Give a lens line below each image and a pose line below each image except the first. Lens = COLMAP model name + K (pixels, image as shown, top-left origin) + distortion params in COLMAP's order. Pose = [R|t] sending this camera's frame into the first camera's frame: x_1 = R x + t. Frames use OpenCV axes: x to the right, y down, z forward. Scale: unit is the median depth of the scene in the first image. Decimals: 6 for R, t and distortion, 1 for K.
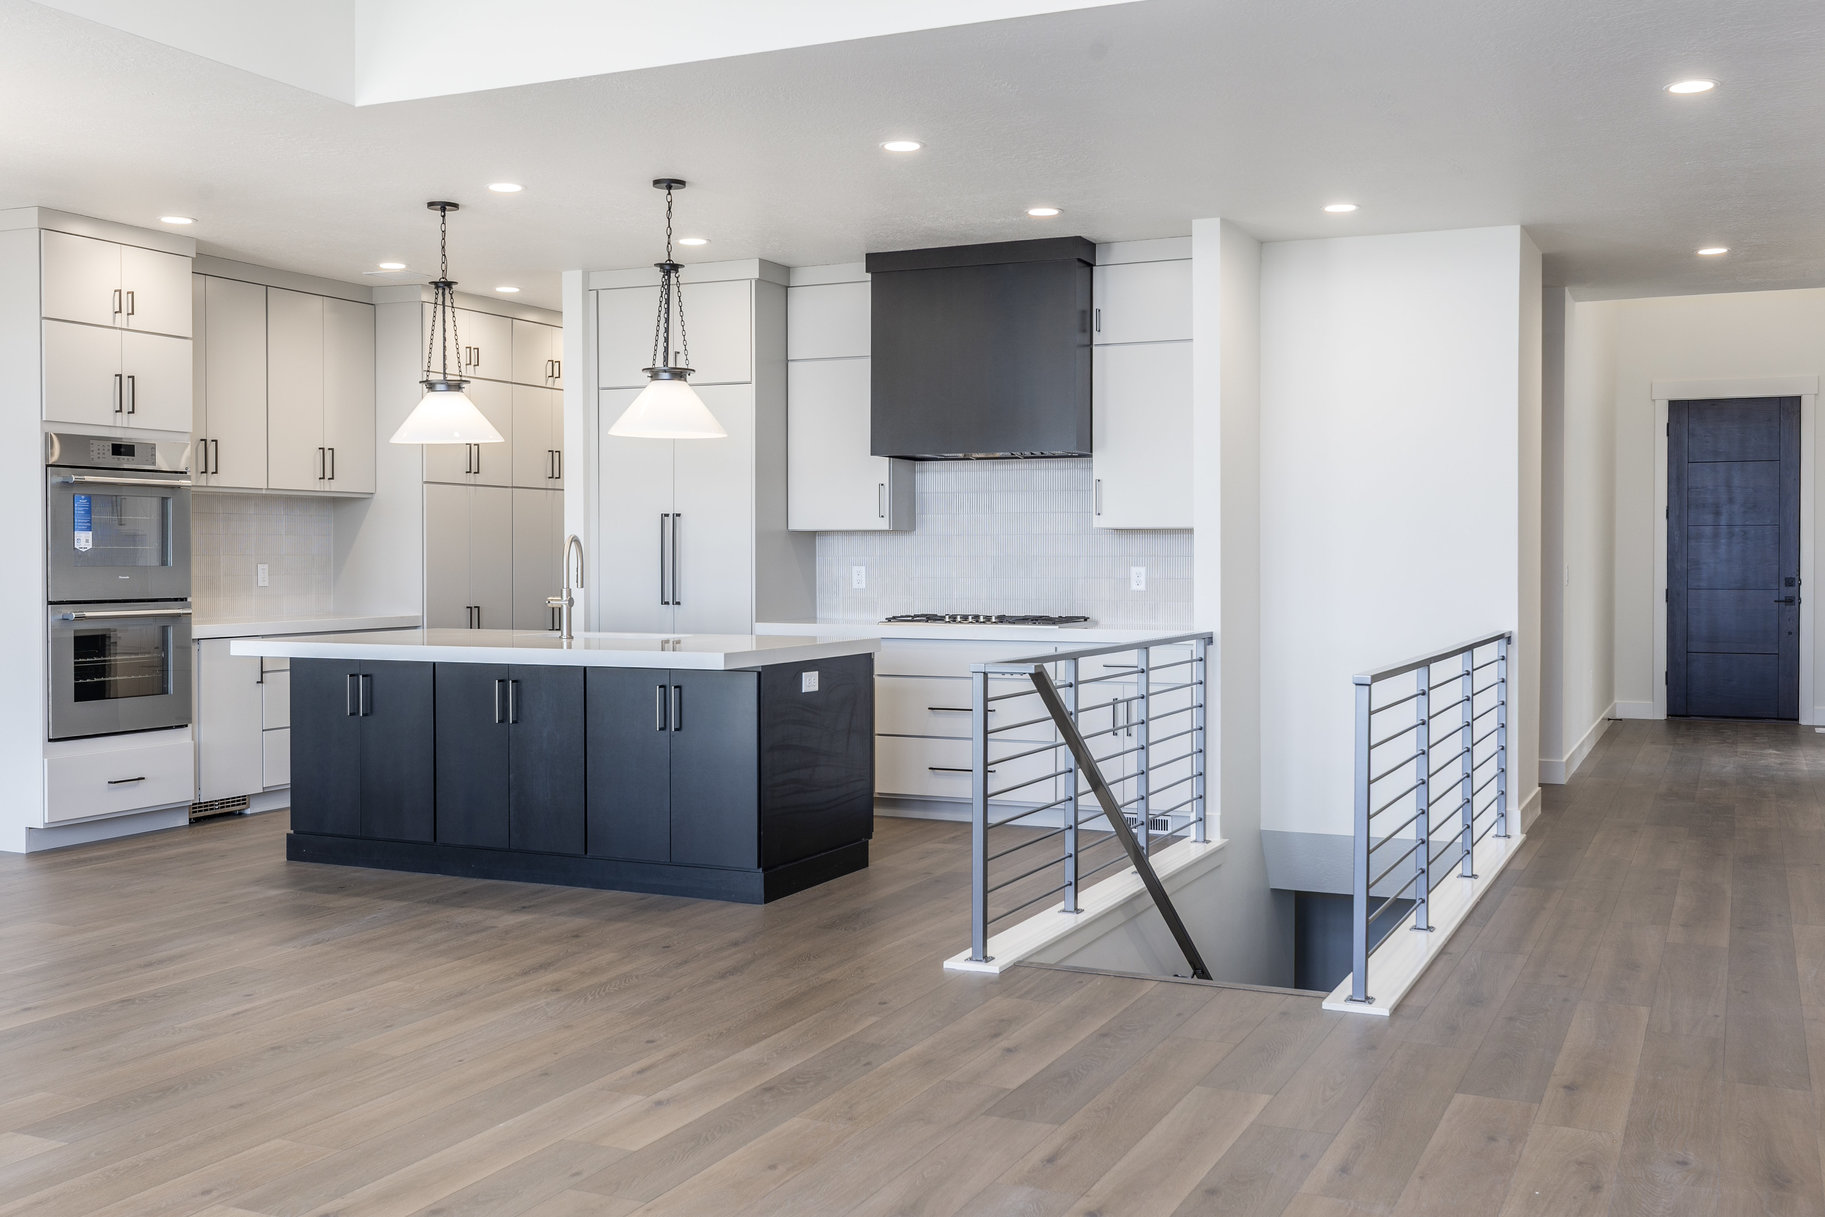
lens RADIAL K [[1791.0, 0, 931.3], [0, 1791.0, 581.2], [0, 0, 1]] dist [0.005193, 0.000000]
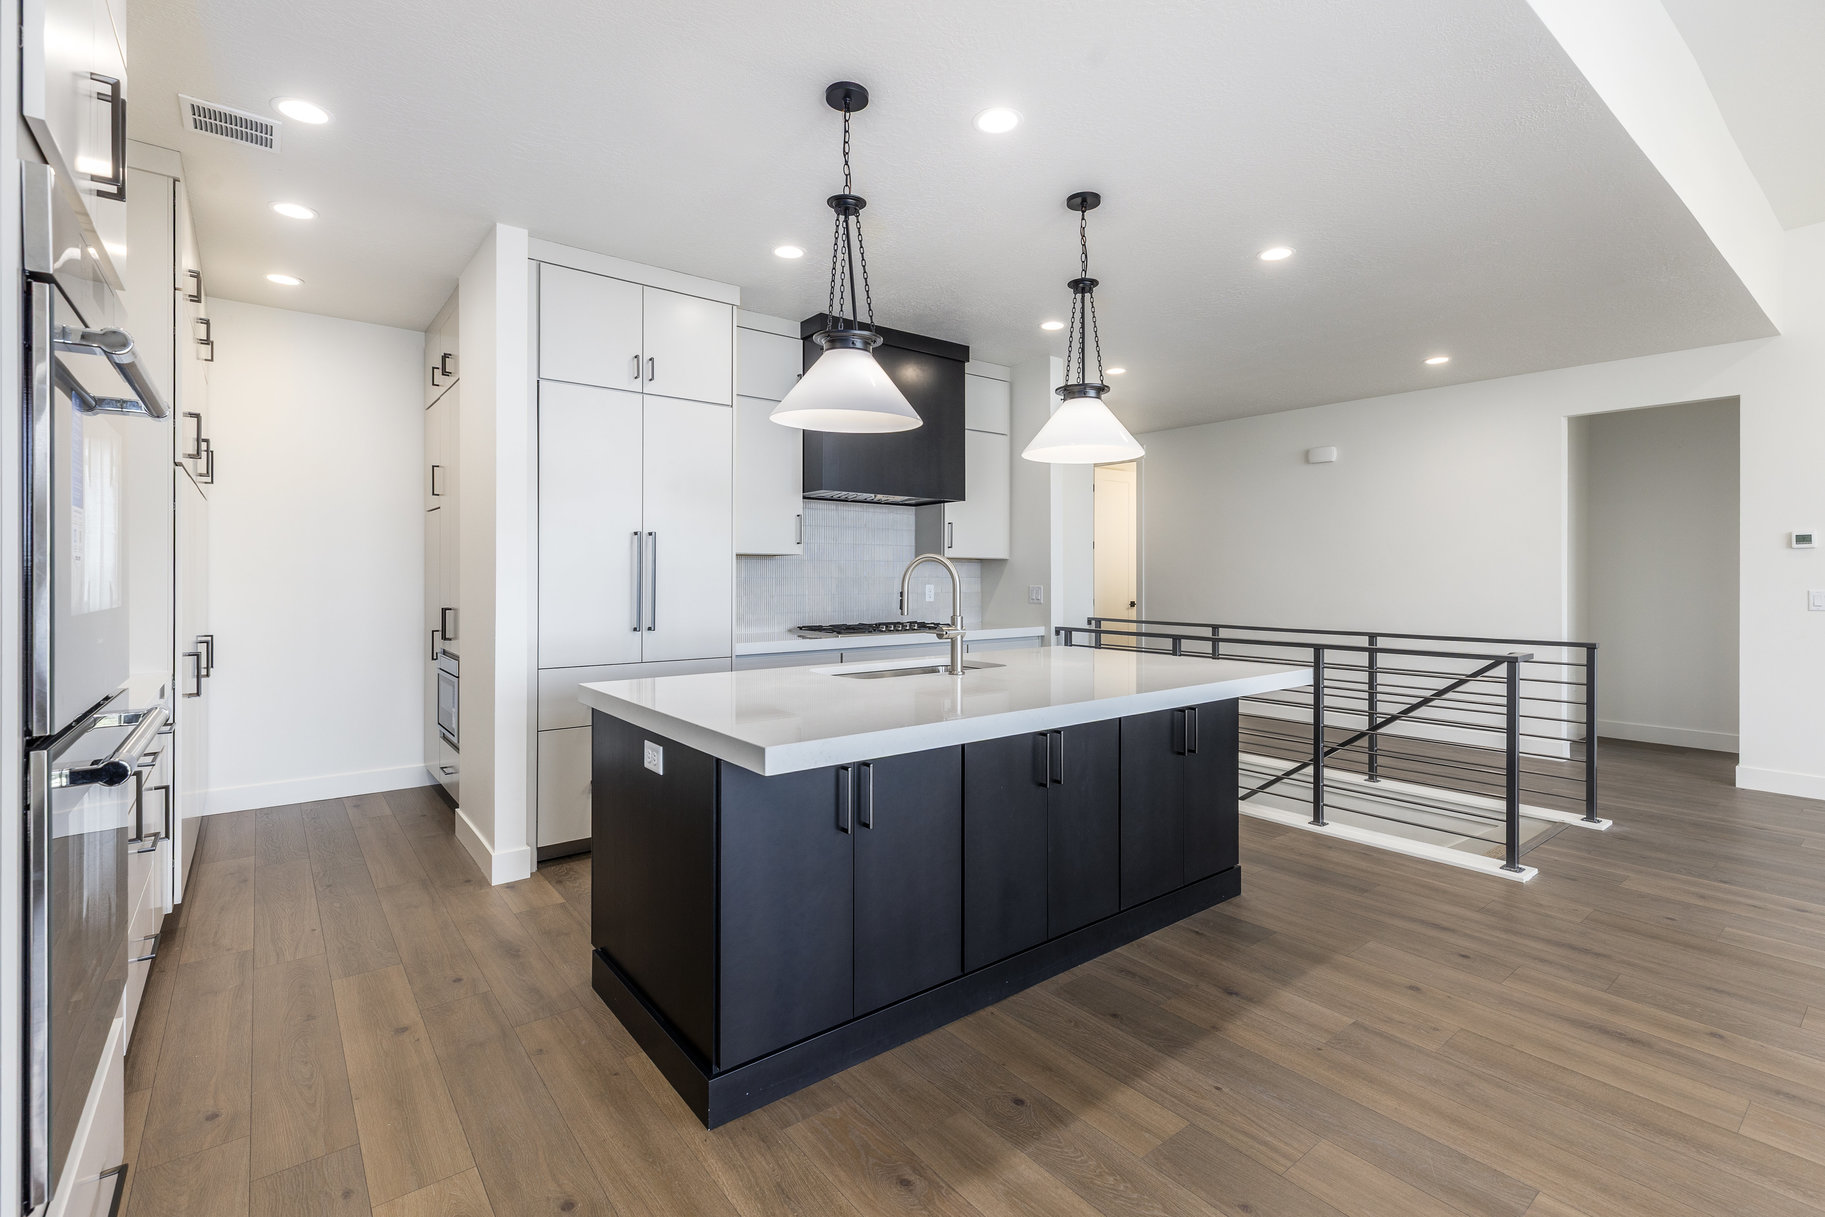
lens RADIAL K [[833.3, 0, 940.8], [0, 833.3, 572.3], [0, 0, 1]] dist [0.009534, -0.001422]
pose [[0.448950, 0.003625, 0.893549, -0.547571], [0.014609, 0.999828, -0.011396, -0.011639], [-0.893437, 0.018170, 0.448820, 0.799767]]
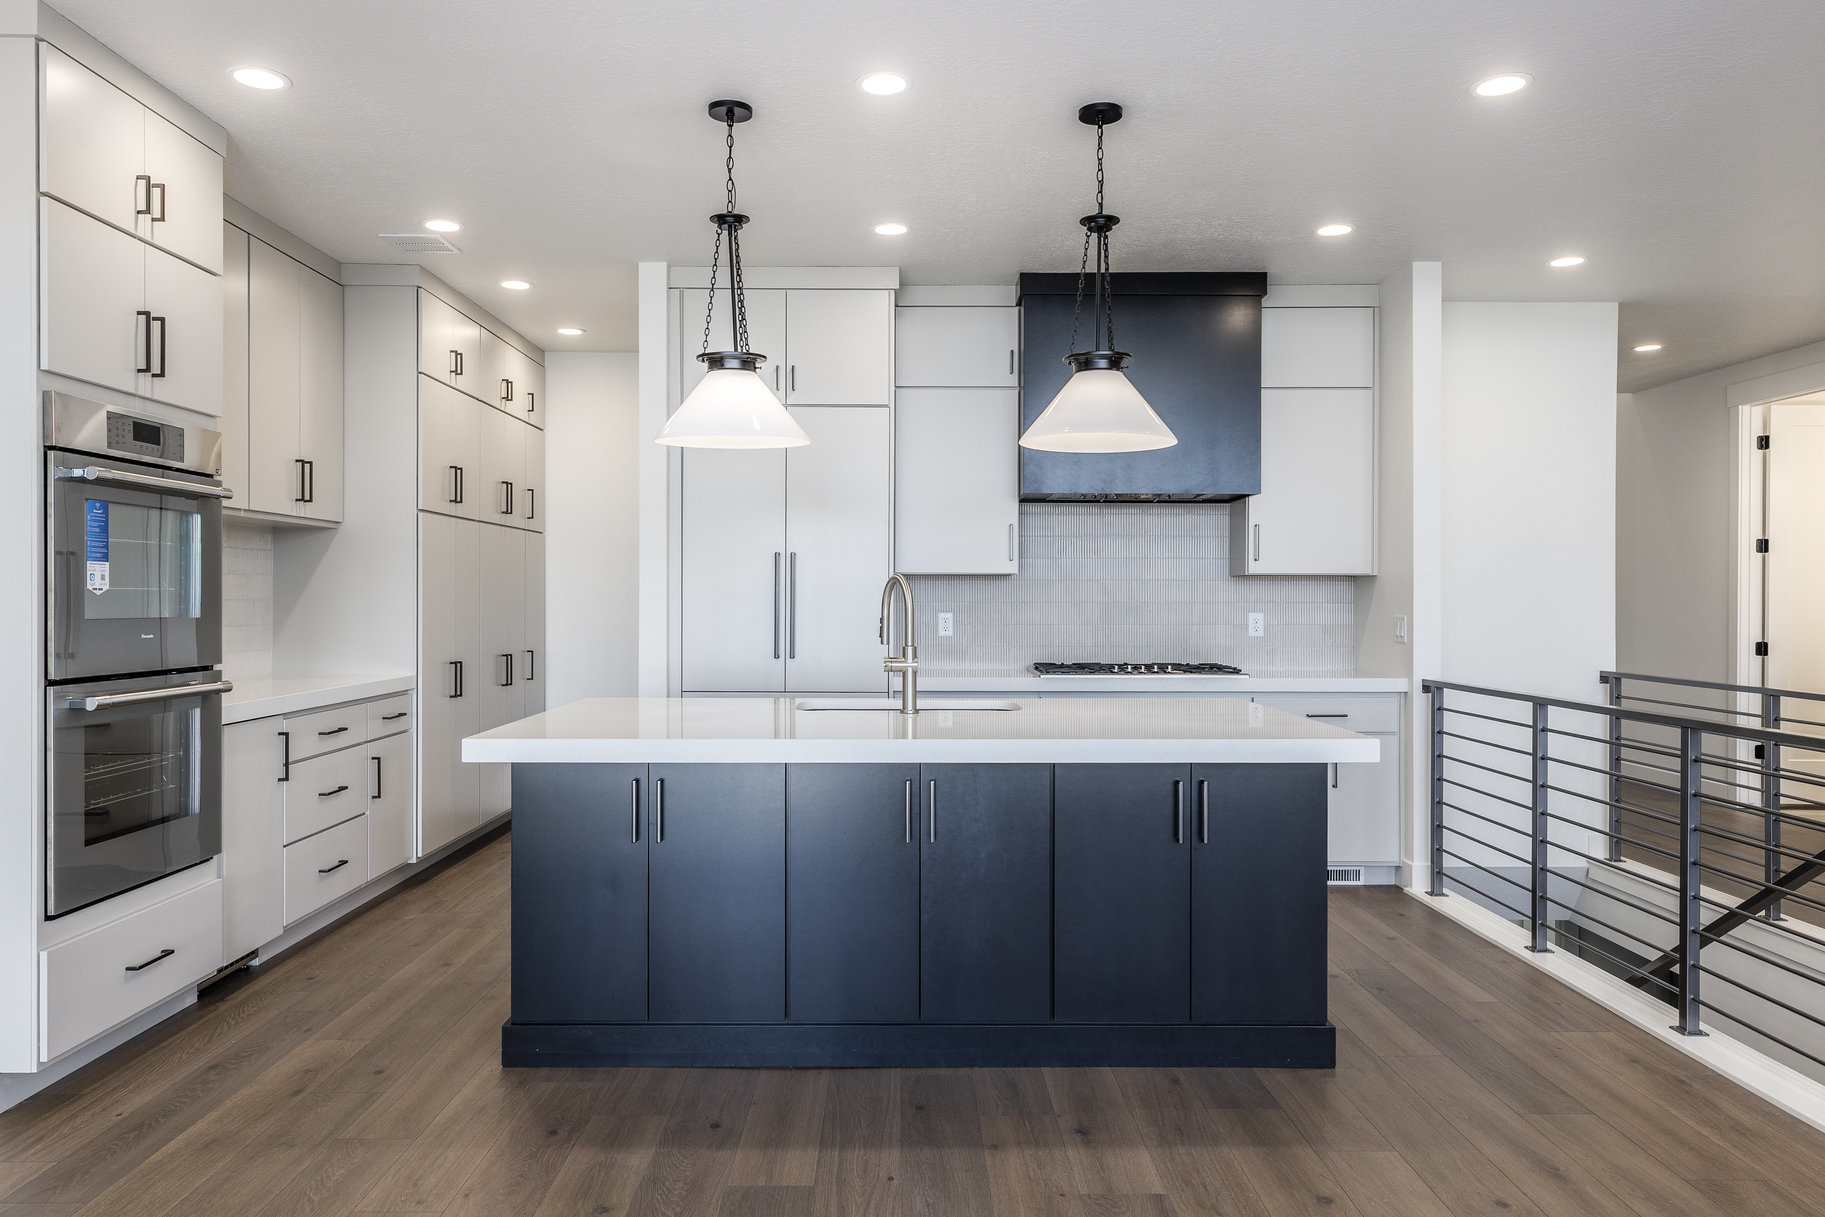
lens RADIAL K [[1245.1, 0, 912.2], [0, 1245.1, 605.4], [0, 0, 1]] dist [0.012305, -0.007064]
pose [[0.908266, -0.000991, 0.418393, -0.407607], [0.005545, 0.999938, -0.009669, -0.007415], [-0.418357, 0.011102, 0.908215, 0.512188]]
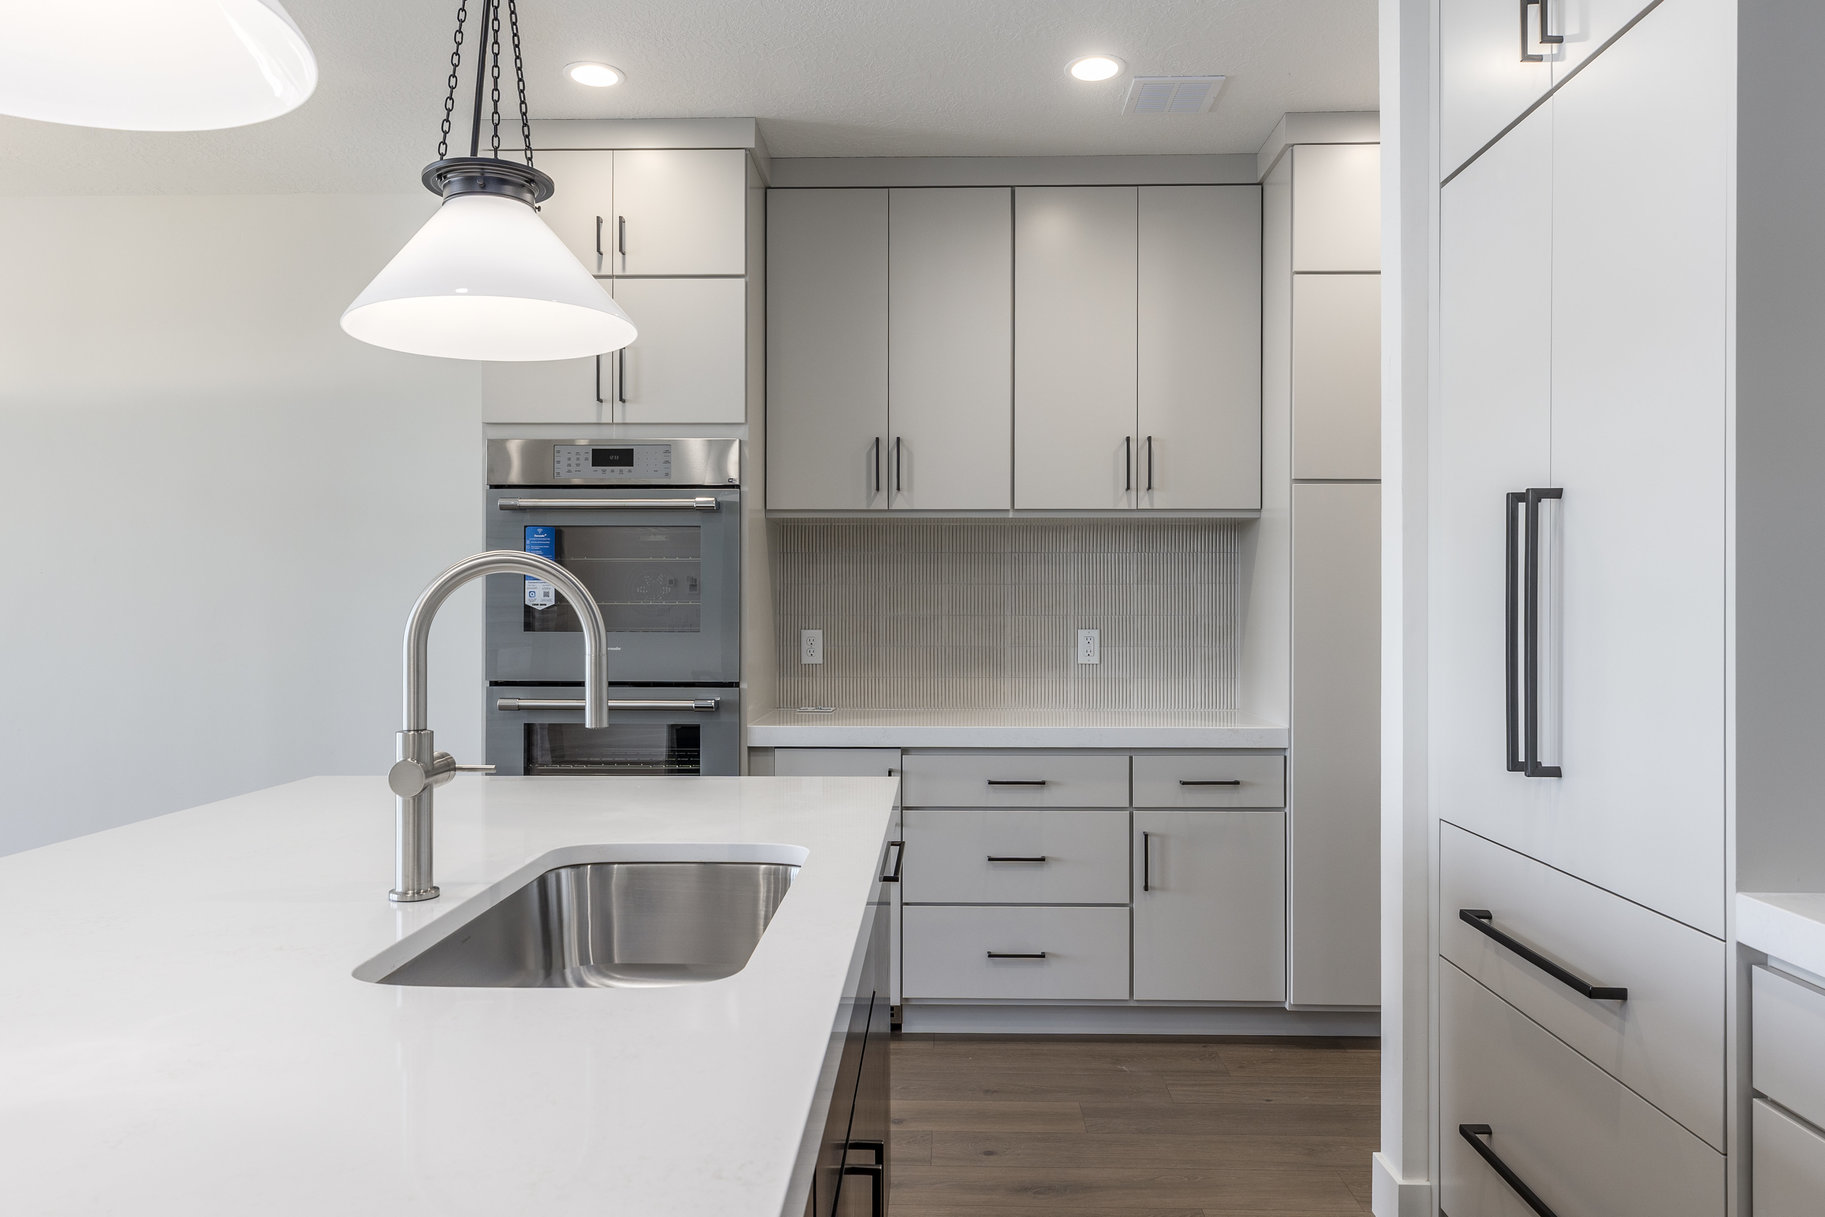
lens RADIAL K [[1245.1, 0, 913.5], [0, 1245.1, 603.9], [0, 0, 1]] dist [0.012305, -0.007064]
pose [[0.385279, -0.015838, -0.922664, 0.019843], [-0.012906, 0.999662, -0.022549, -0.009891], [0.922710, 0.020596, 0.384945, 0.965897]]
